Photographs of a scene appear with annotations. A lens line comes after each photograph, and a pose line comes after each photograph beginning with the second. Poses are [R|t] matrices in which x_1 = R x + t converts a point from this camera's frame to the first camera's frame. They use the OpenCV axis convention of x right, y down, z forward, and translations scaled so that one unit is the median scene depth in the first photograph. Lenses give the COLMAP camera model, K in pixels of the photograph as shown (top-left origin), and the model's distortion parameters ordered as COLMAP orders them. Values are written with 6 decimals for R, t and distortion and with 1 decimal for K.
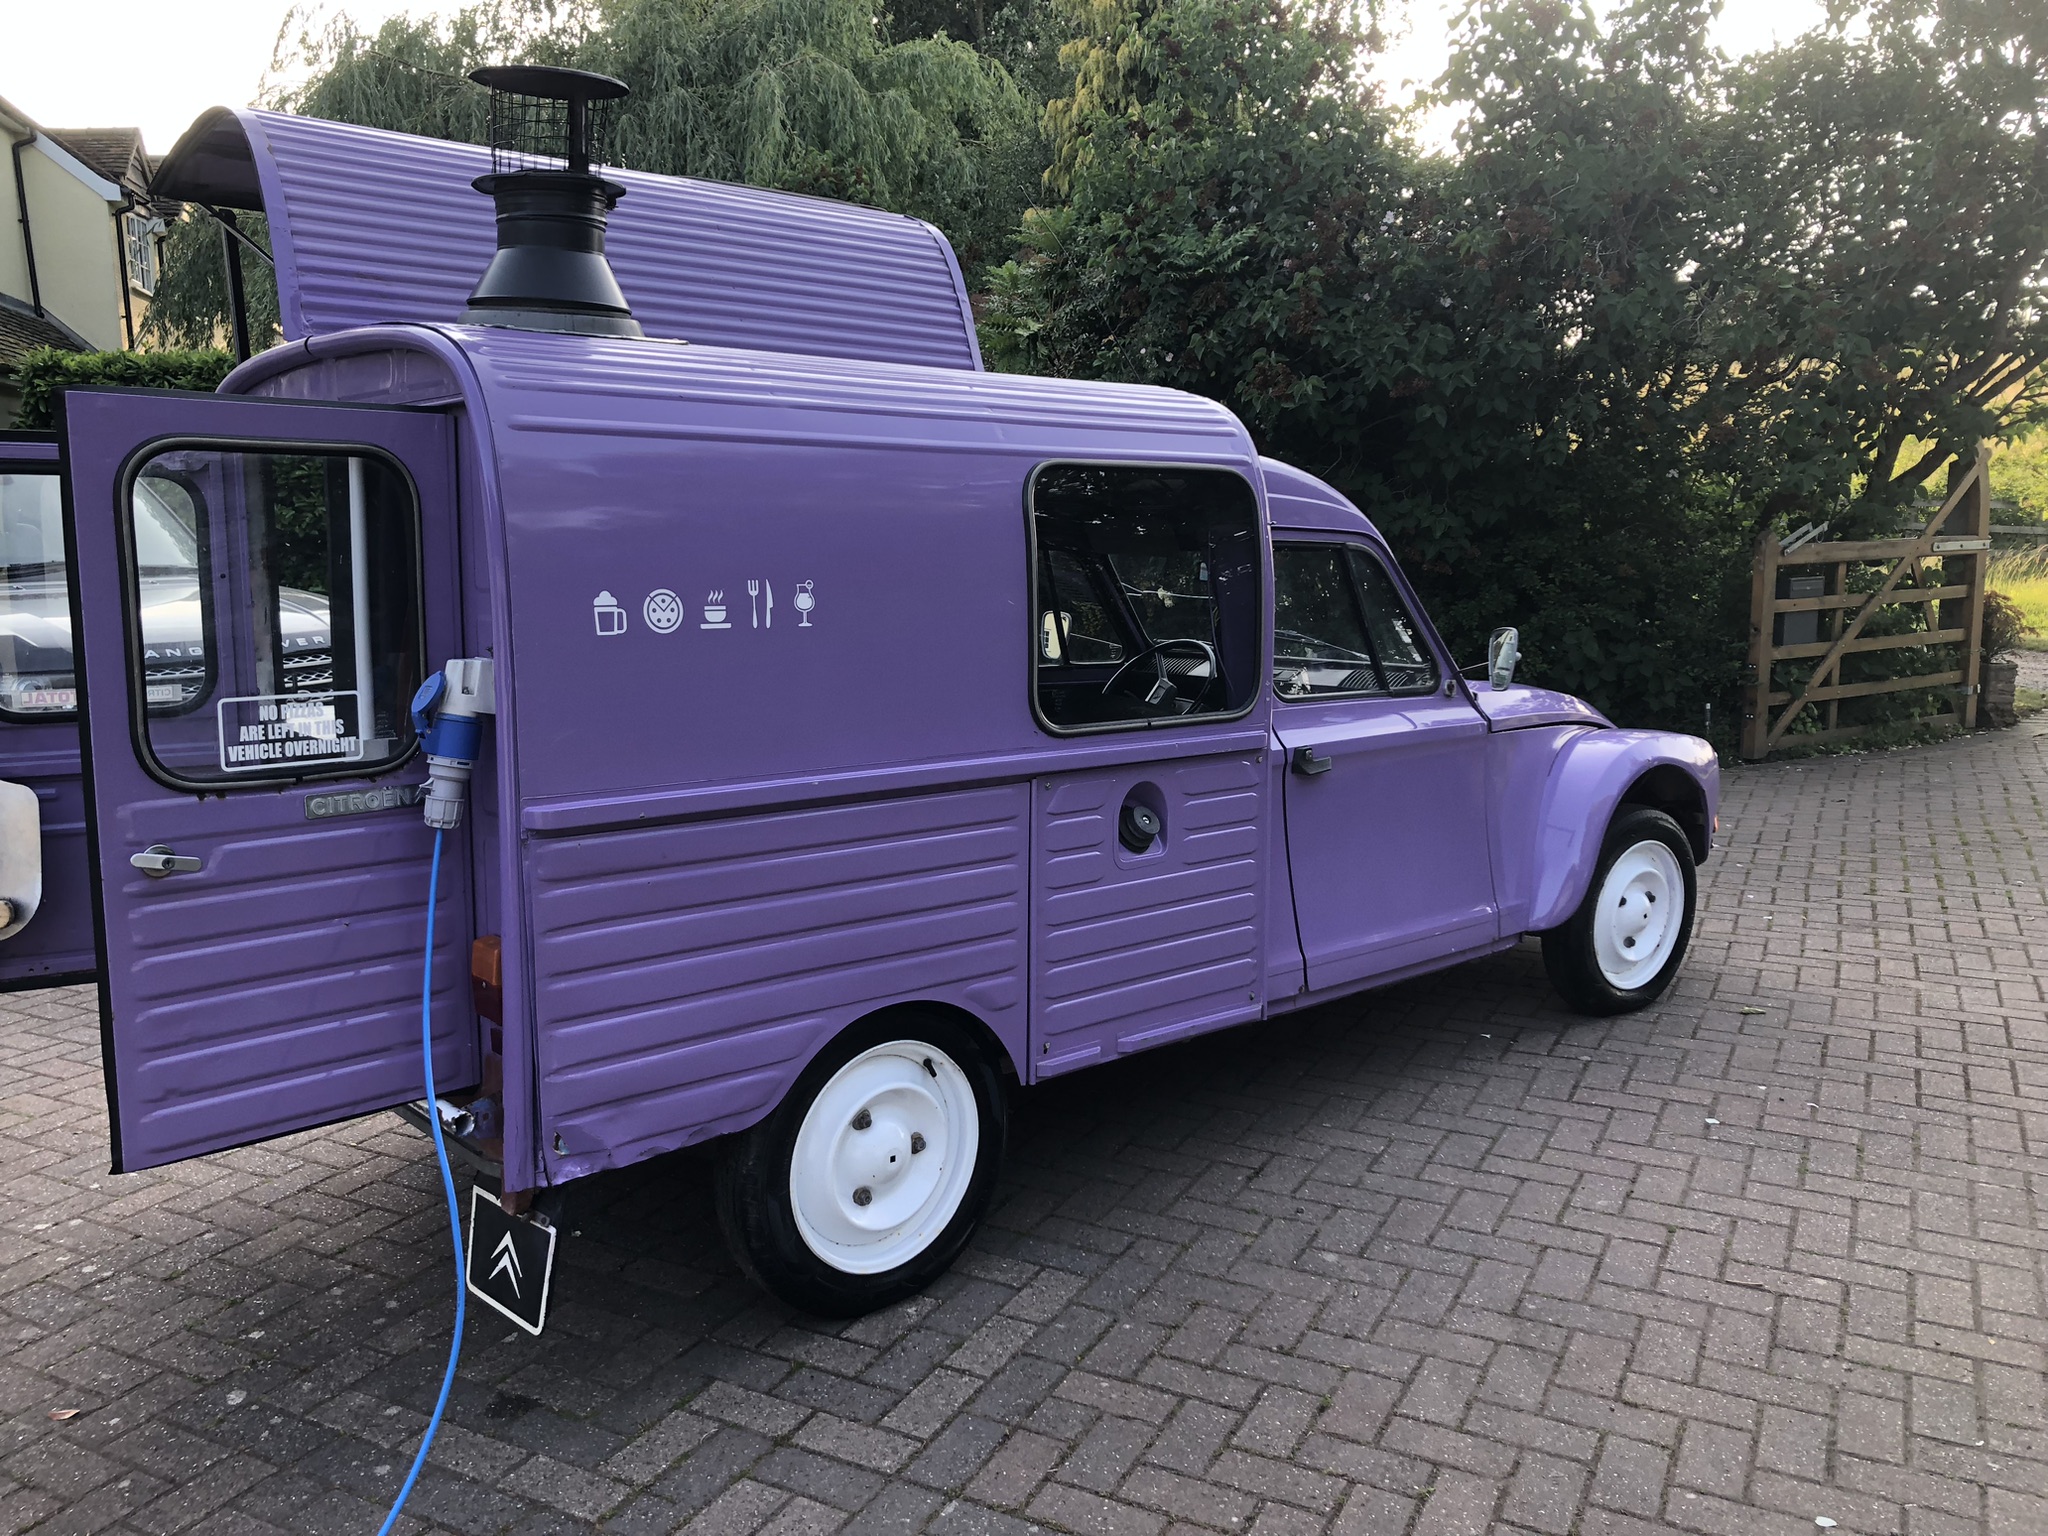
lens RADIAL K [[1661.2, 0, 1024.0], [0, 1661.2, 768.0], [0, 0, 1]] dist [0.067973, -0.096142]
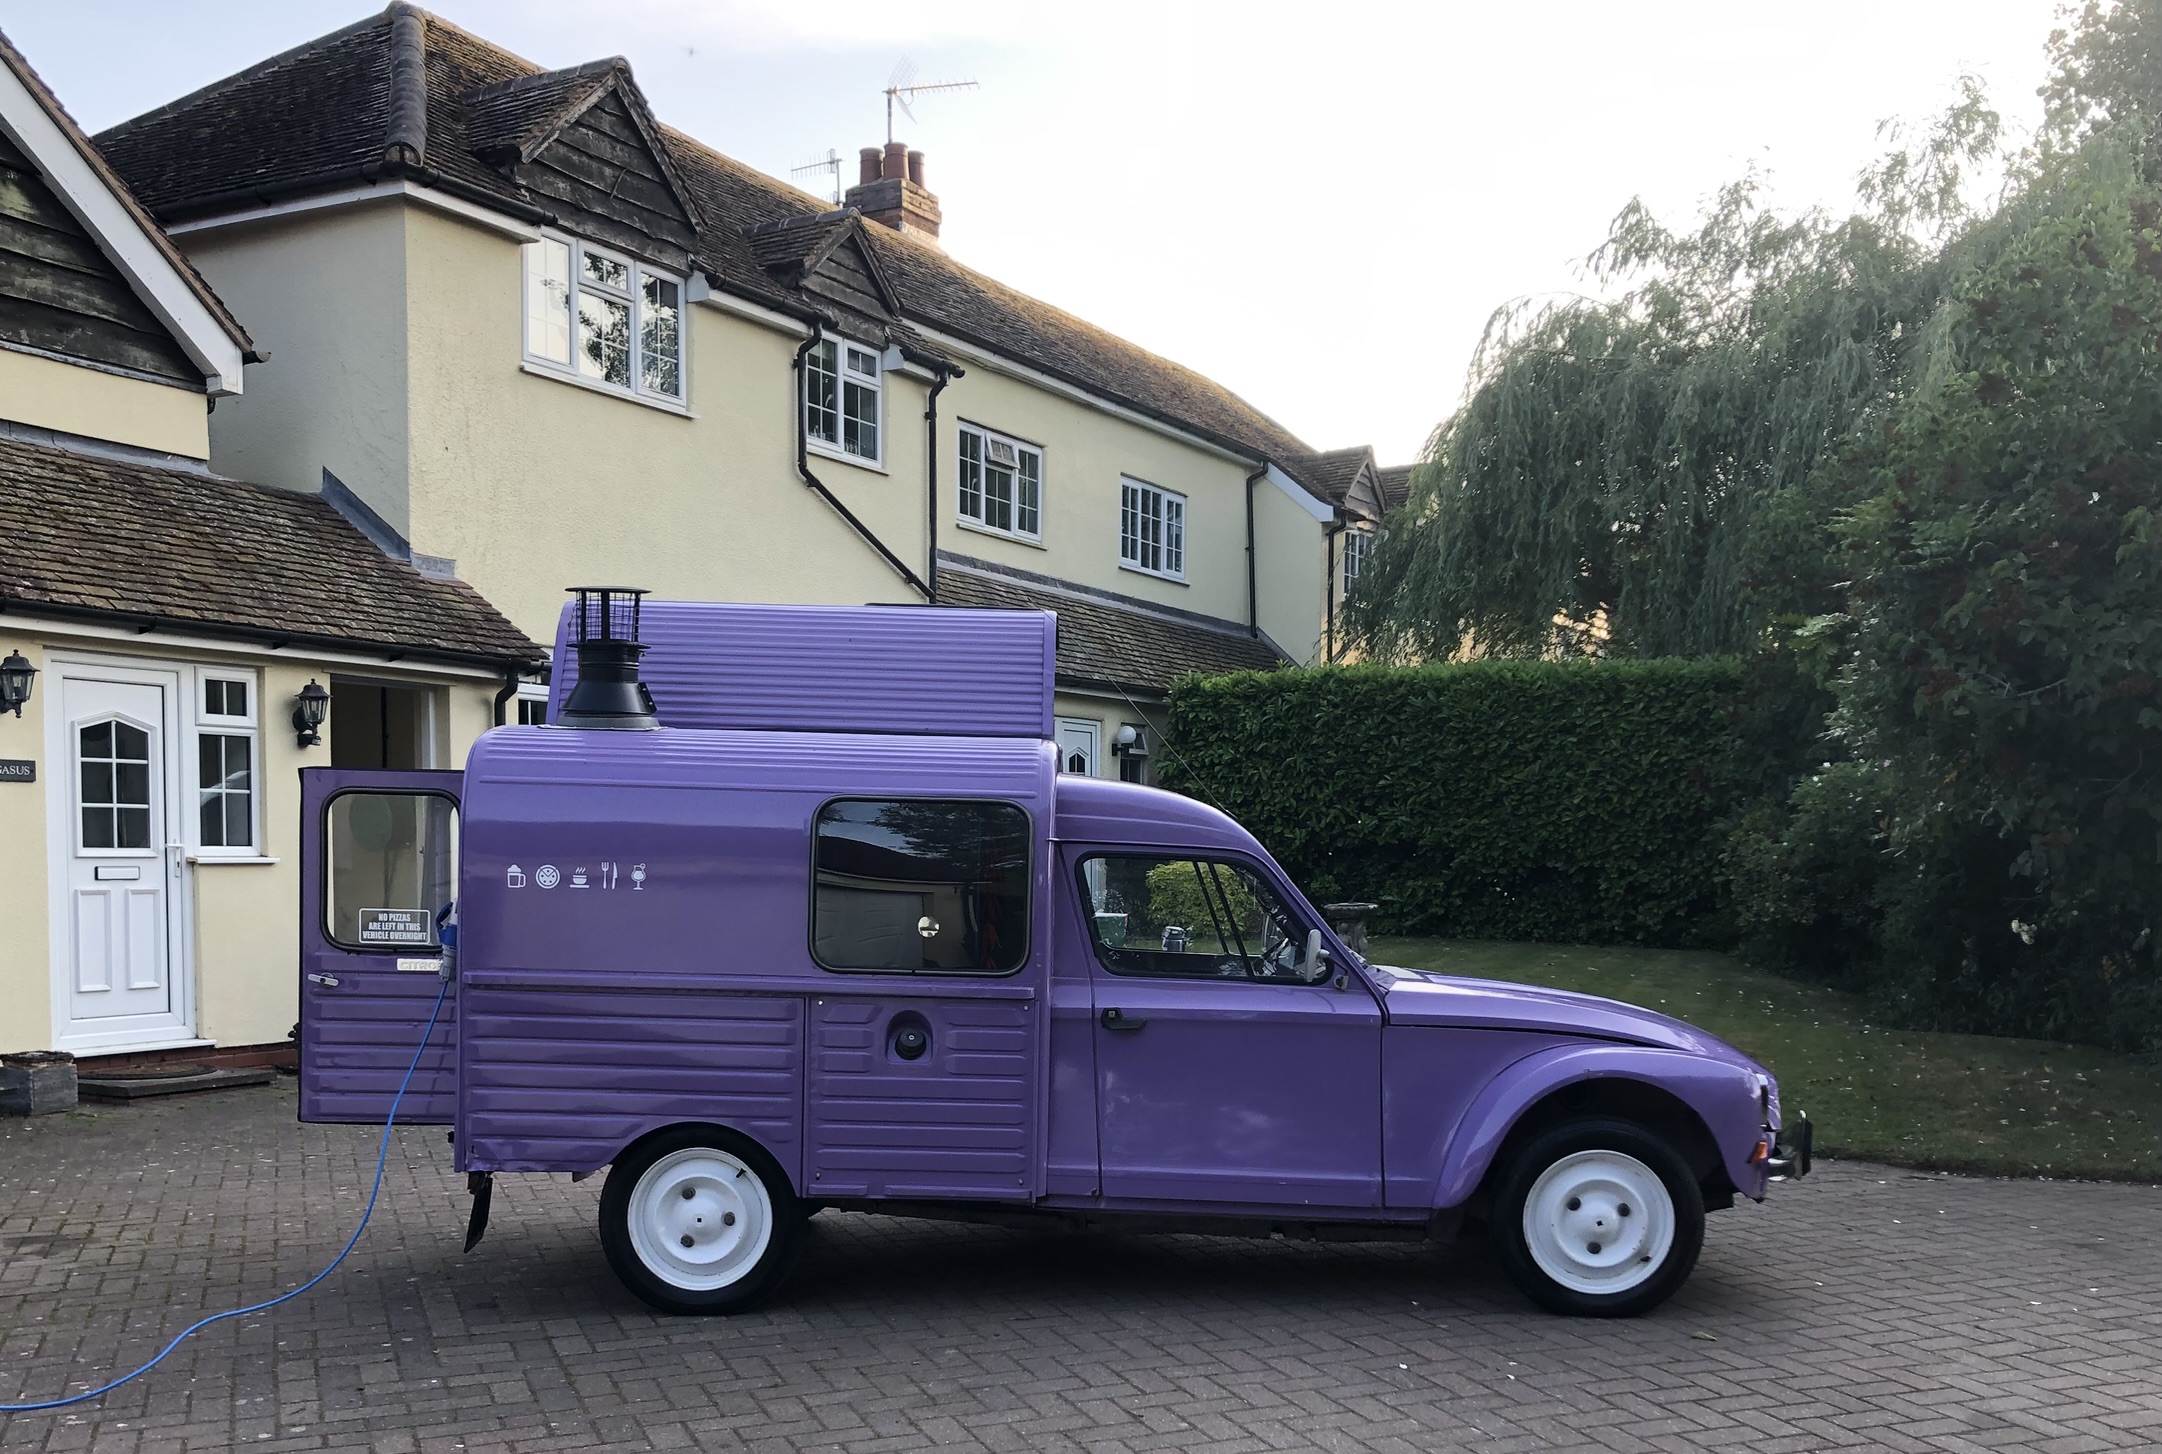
lens RADIAL K [[2111.8, 0, 1076.5], [0, 2111.8, 965.6], [0, 0, 1]] dist [0.047246, -0.040200]
pose [[0.746906, 0.055503, -0.662609, 1.476862], [-0.110400, 0.993030, -0.041265, 0.030900], [0.655700, 0.103974, 0.747828, -0.310511]]
